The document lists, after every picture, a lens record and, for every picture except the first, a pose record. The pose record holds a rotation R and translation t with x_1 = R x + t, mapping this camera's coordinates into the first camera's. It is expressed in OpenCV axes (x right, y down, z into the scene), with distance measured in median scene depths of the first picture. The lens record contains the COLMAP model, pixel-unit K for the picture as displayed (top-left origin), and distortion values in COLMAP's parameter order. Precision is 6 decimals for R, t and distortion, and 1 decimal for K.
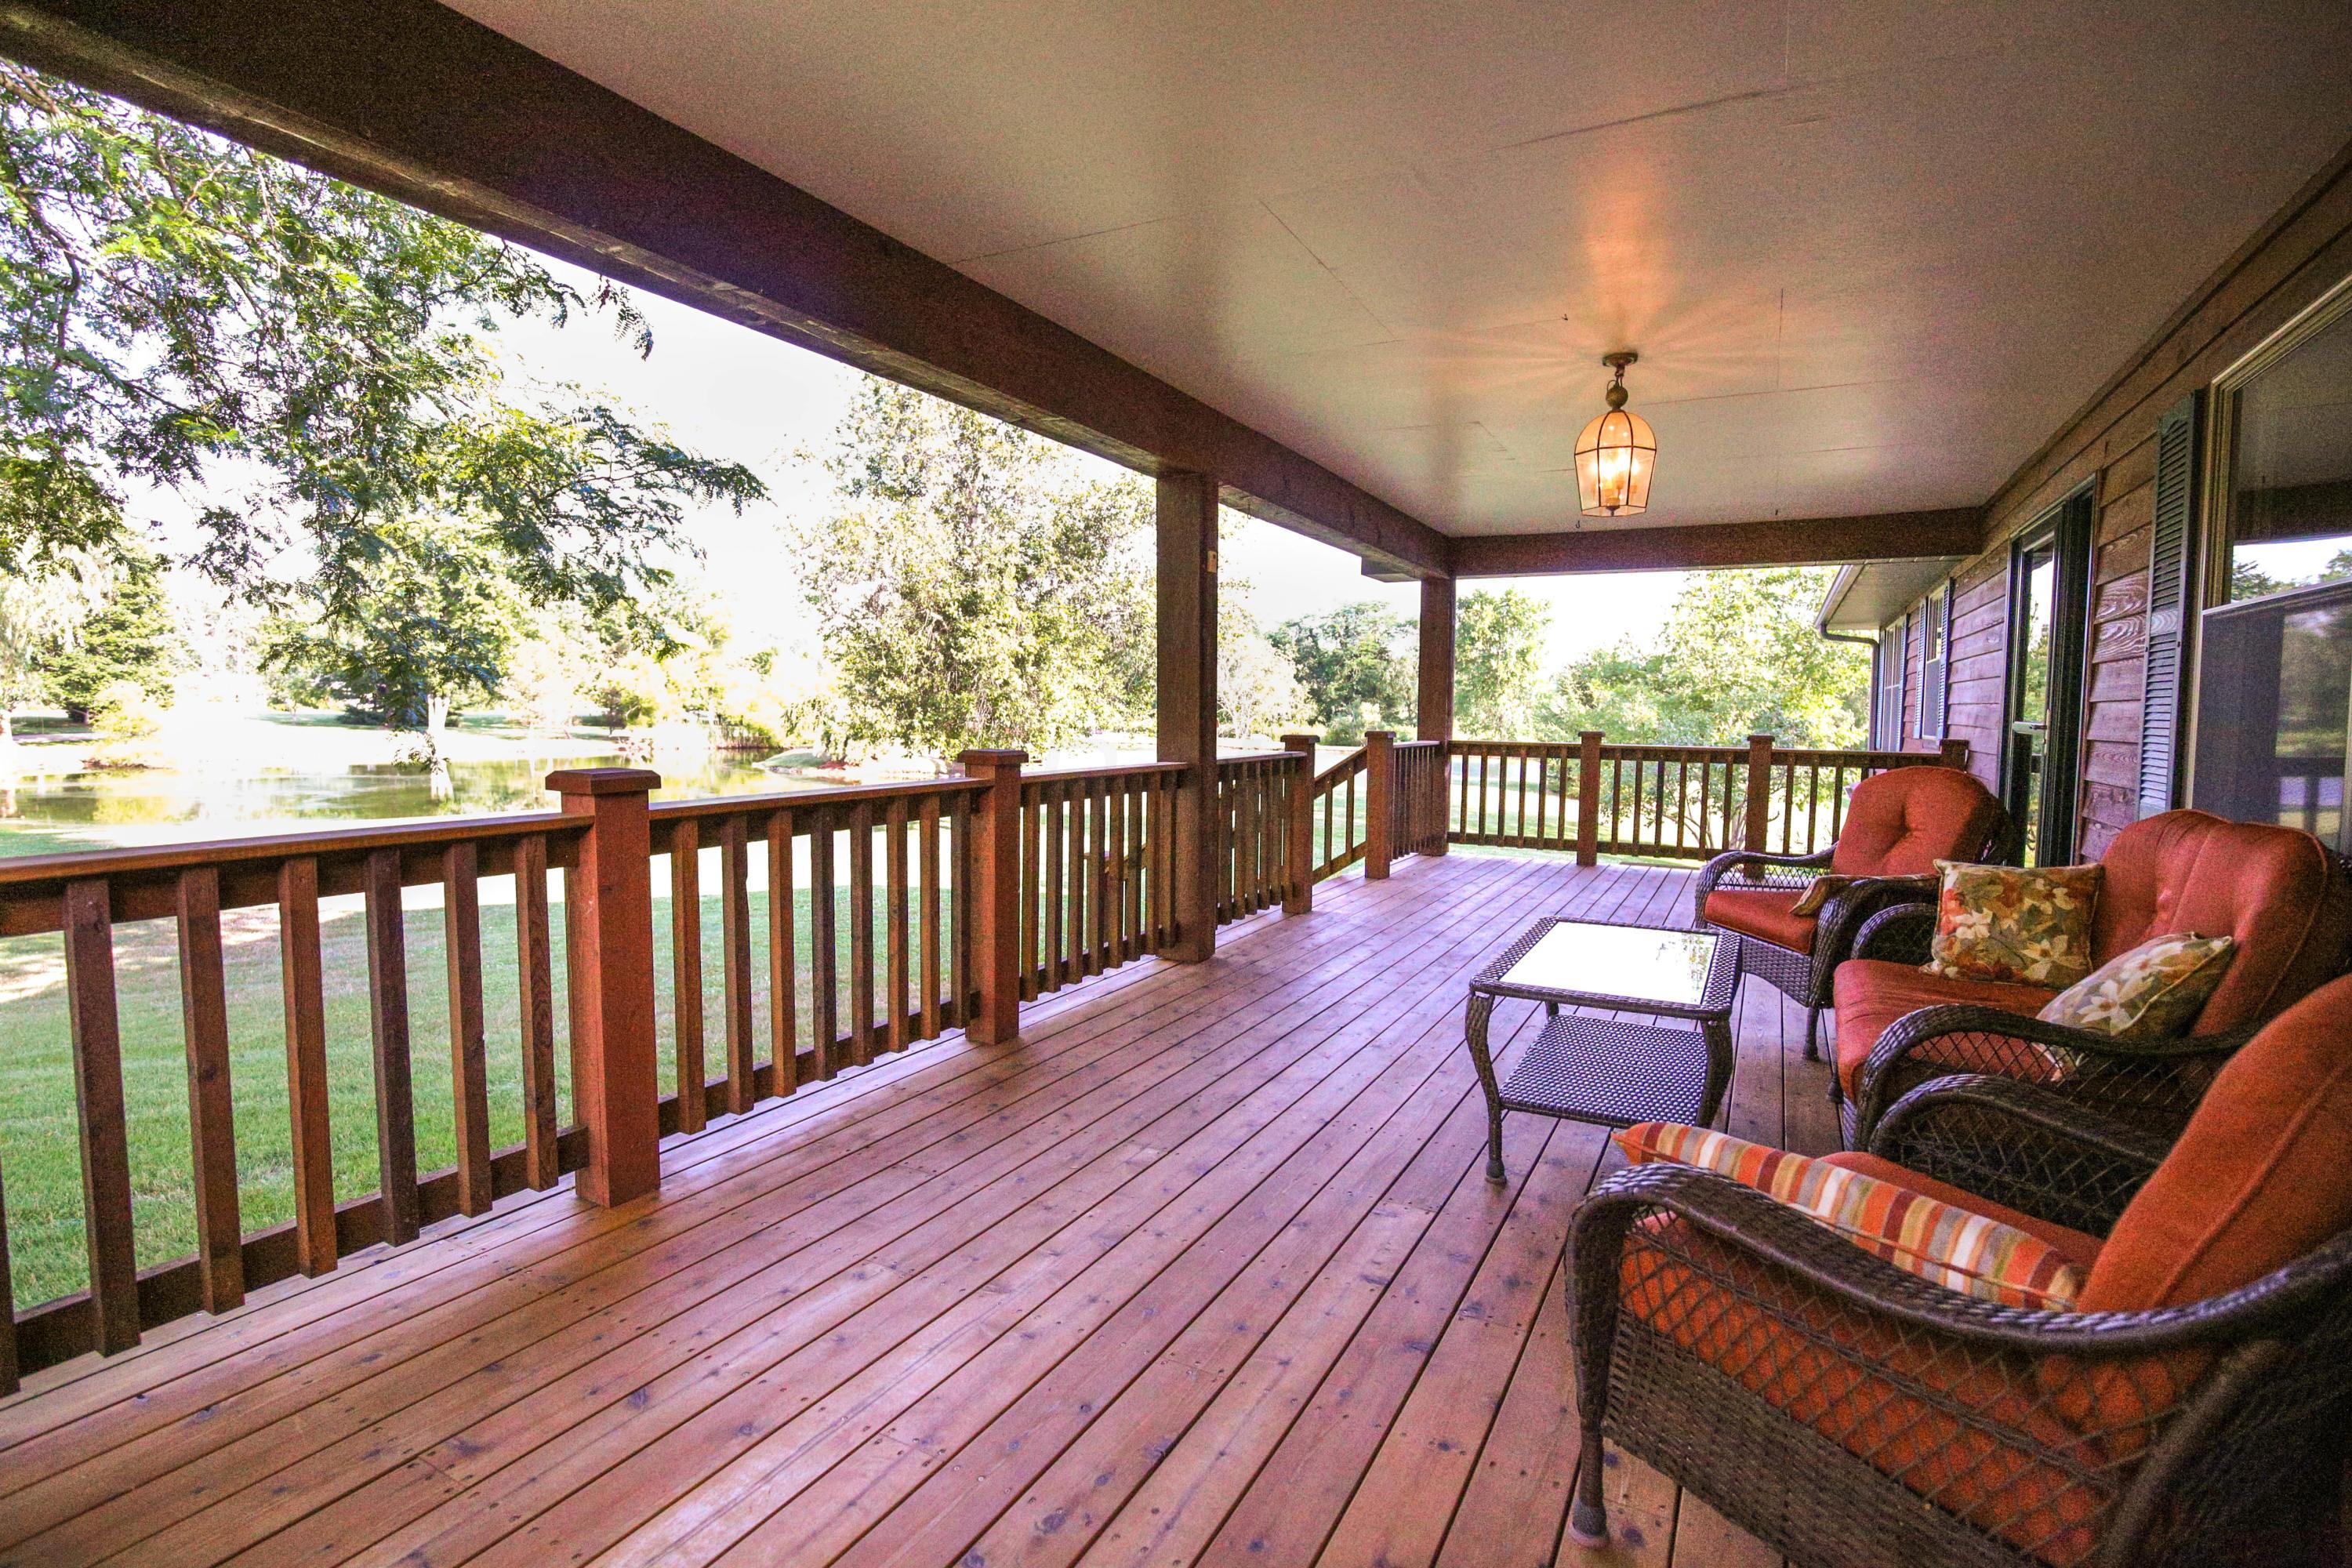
lens RADIAL K [[1081.7, 0, 1176.0], [0, 1081.7, 784.0], [0, 0, 1]] dist [-0.035141, 0.000443]
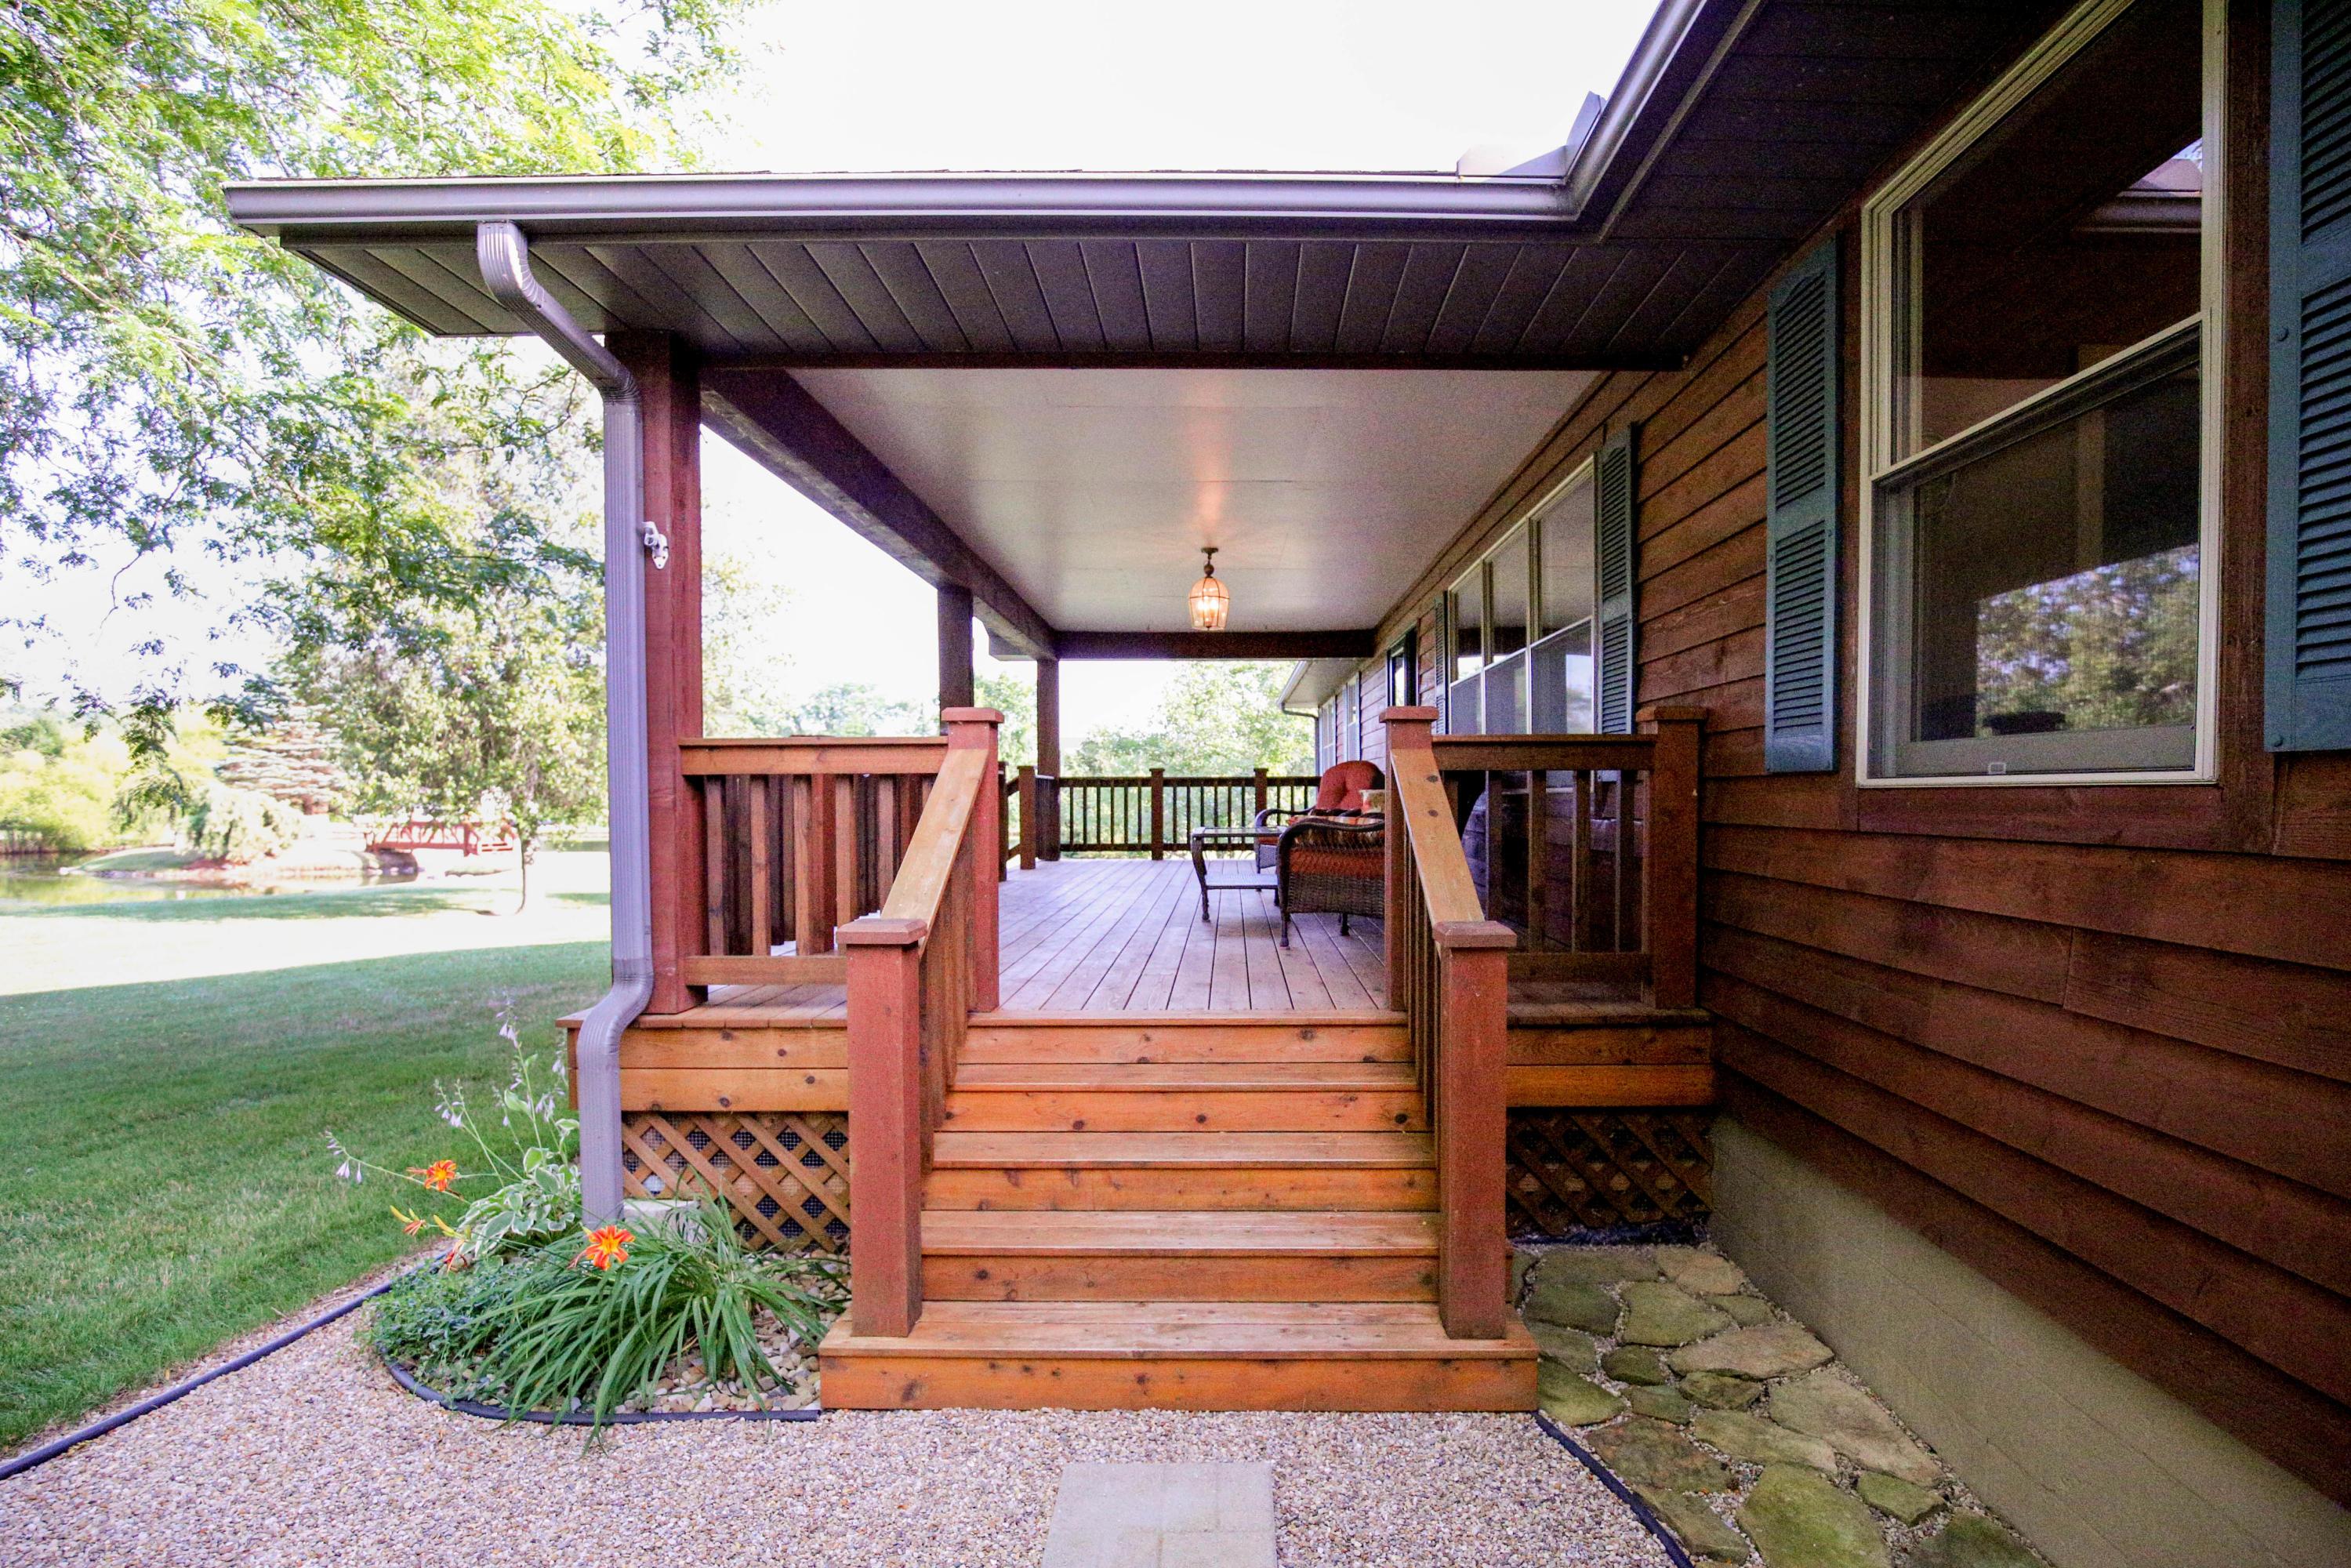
lens RADIAL K [[1118.6, 0, 1215.8], [0, 1118.6, 794.7], [0, 0, 1]] dist [-0.040311, 0.000240]
pose [[0.879171, -0.014985, 0.476270, -0.235530], [0.047907, 0.997221, -0.057059, 0.068773], [-0.474092, 0.072981, 0.877446, -0.323099]]
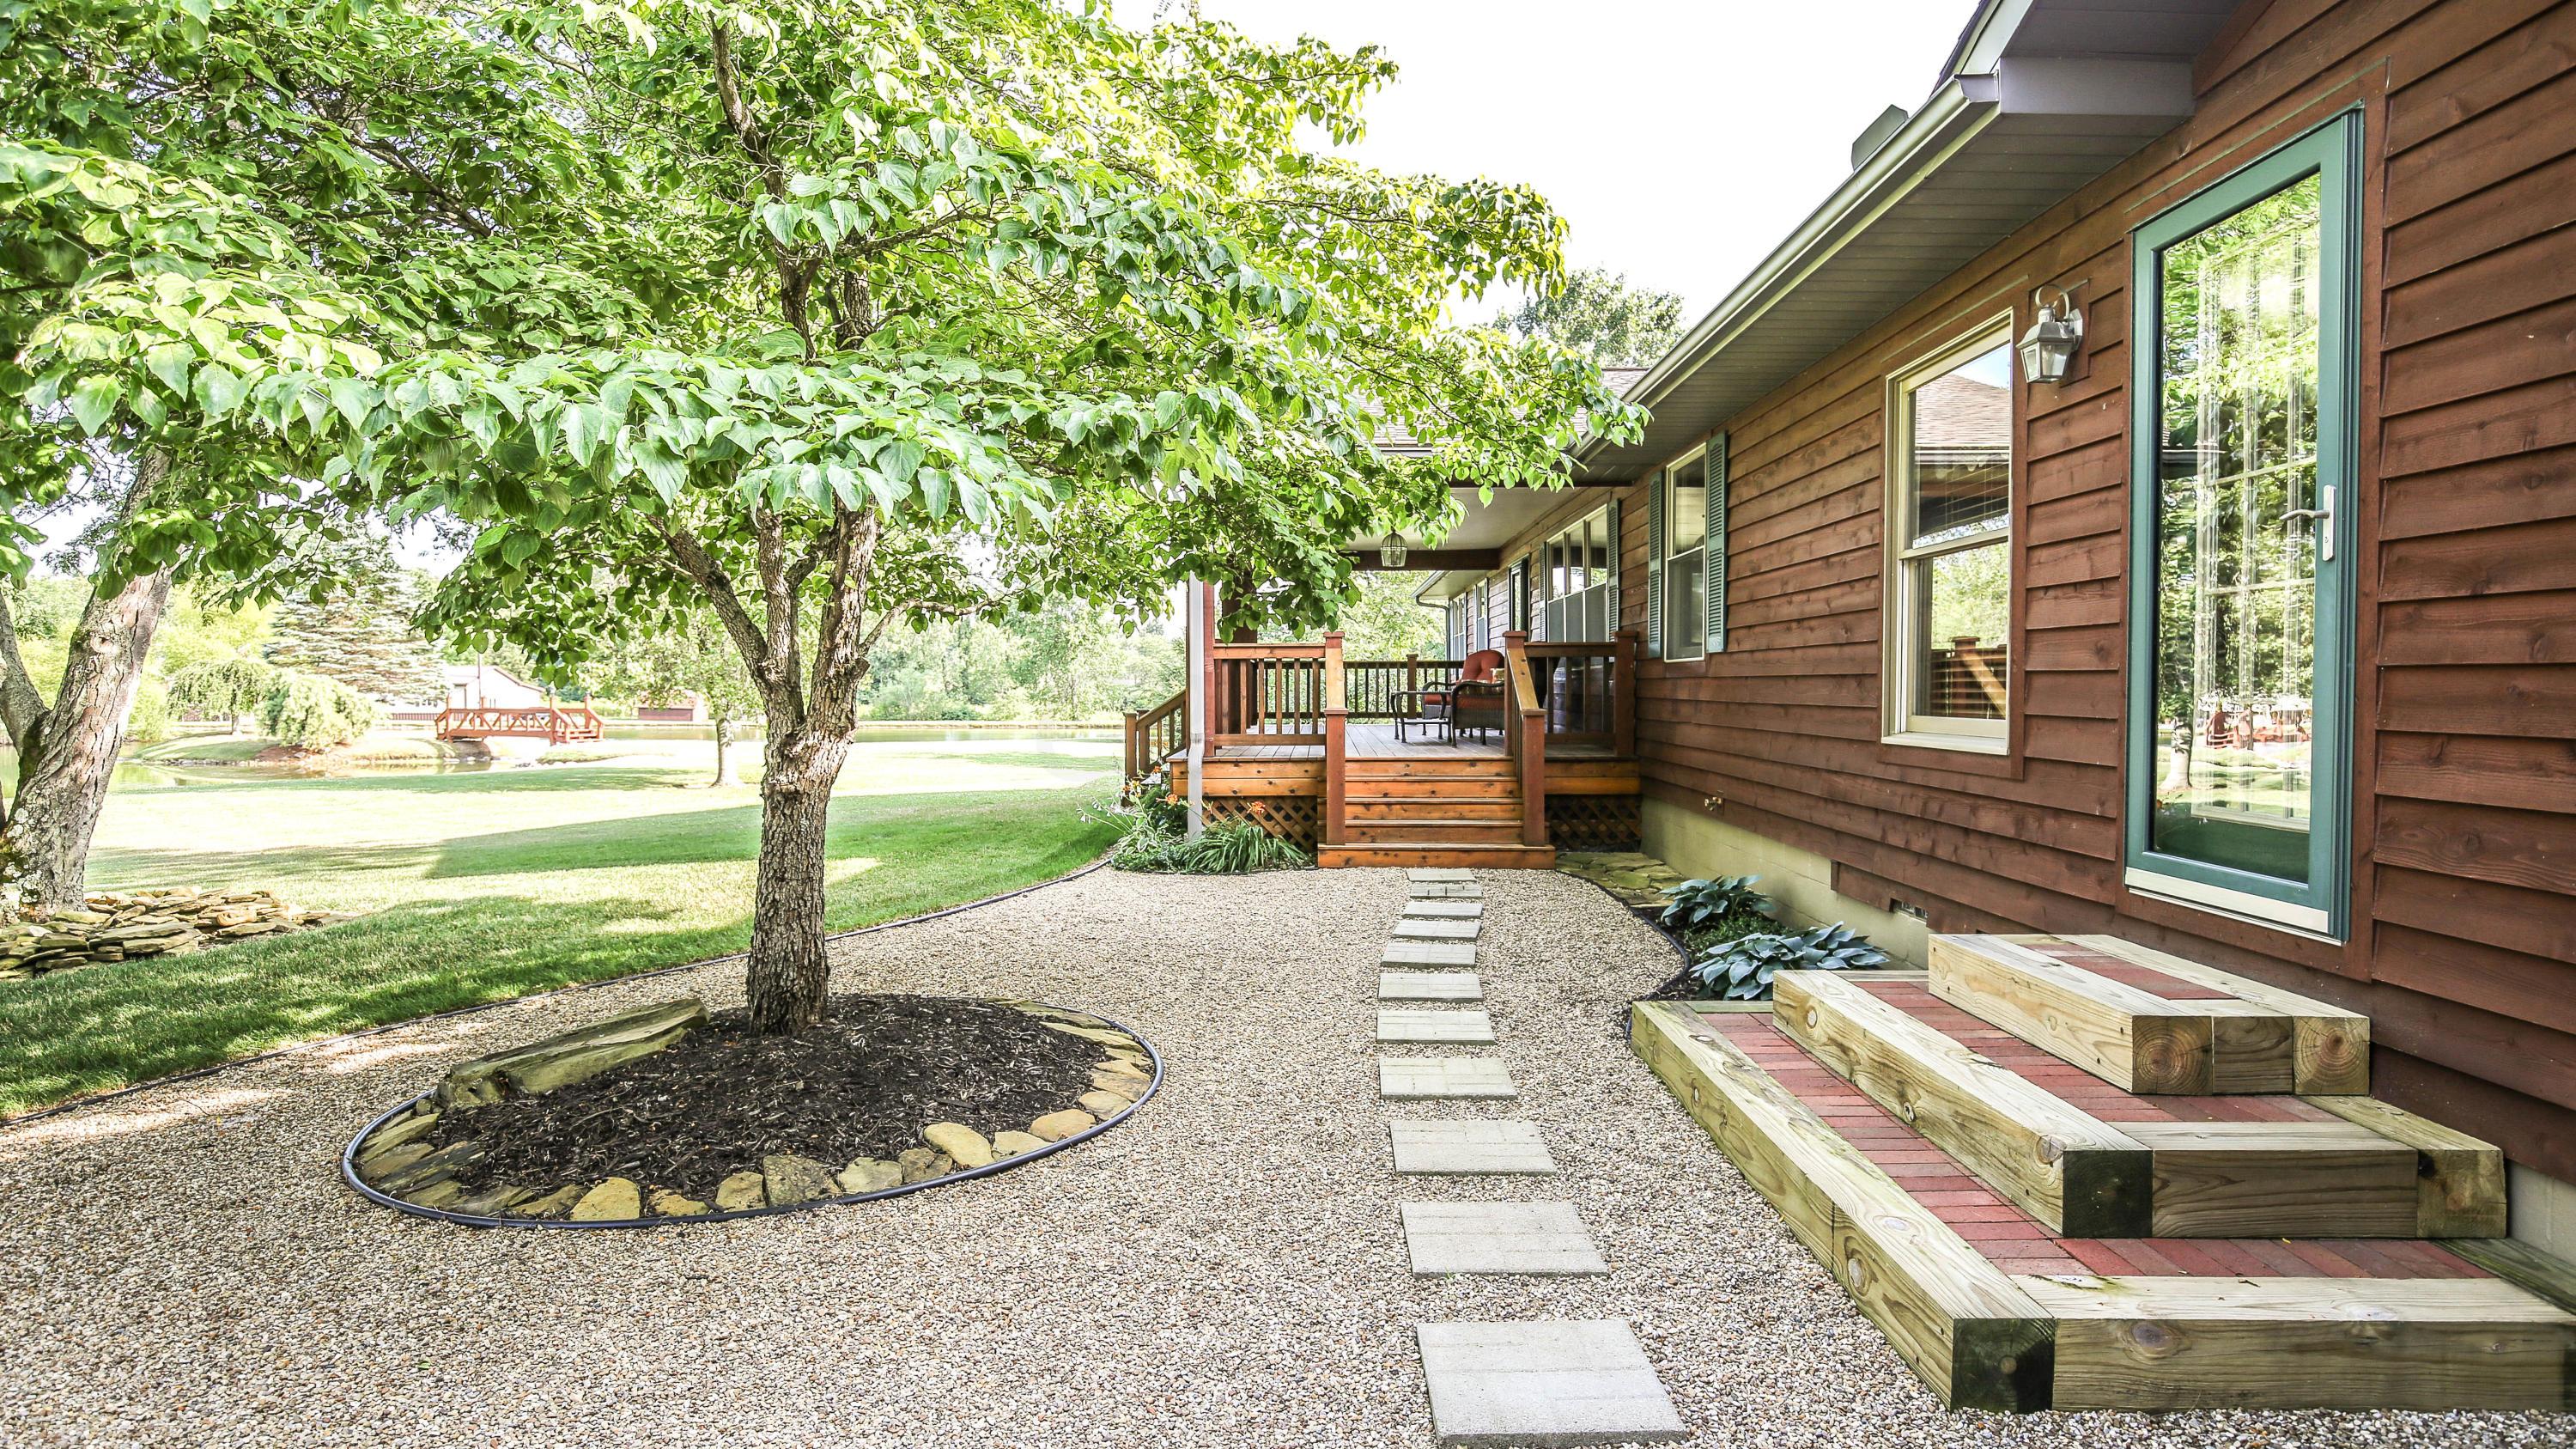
lens RADIAL K [[1329.6, 0, 1288.0], [0, 1329.6, 724.5], [0, 0, 1]] dist [-0.000372, -0.000152]
pose [[0.886554, -0.028789, 0.461728, -0.680208], [0.046542, 0.998549, -0.027103, 0.119581], [-0.460278, 0.045518, 0.886607, -0.919313]]
